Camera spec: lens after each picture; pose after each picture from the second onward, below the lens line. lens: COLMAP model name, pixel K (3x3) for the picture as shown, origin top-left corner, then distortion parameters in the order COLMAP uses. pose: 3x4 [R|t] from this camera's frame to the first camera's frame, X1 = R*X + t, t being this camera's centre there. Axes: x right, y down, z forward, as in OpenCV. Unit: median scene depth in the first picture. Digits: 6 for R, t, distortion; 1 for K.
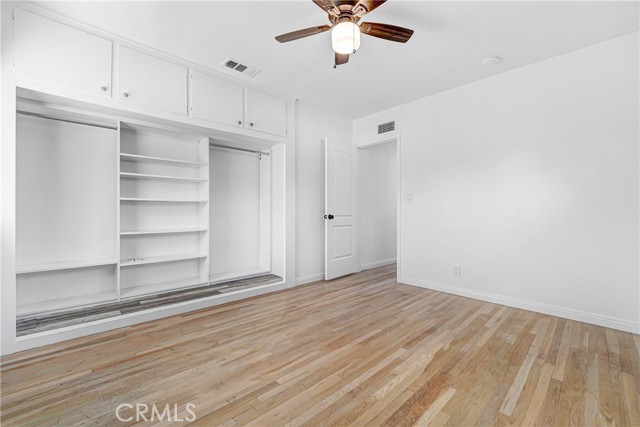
lens RADIAL K [[265.8, 0, 320.1], [0, 265.8, 212.9], [0, 0, 1]] dist [-0.002264, 0.000052]
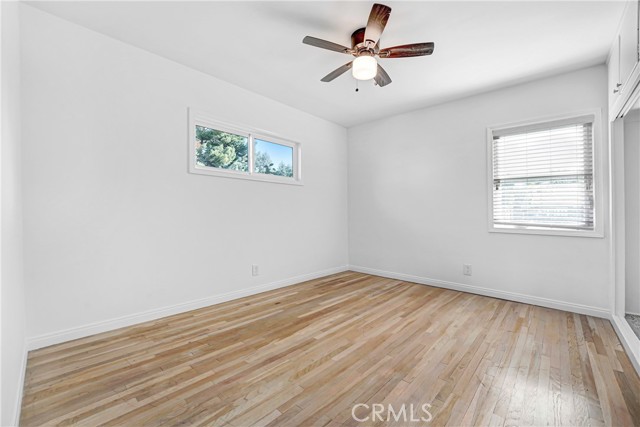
lens RADIAL K [[265.8, 0, 319.6], [0, 265.8, 212.7], [0, 0, 1]] dist [-0.002264, 0.000052]
pose [[-0.997206, -0.013726, -0.073430, 0.387555], [-0.013562, 0.999904, -0.002730, -0.005440], [0.073460, -0.001727, -0.997297, 2.099943]]
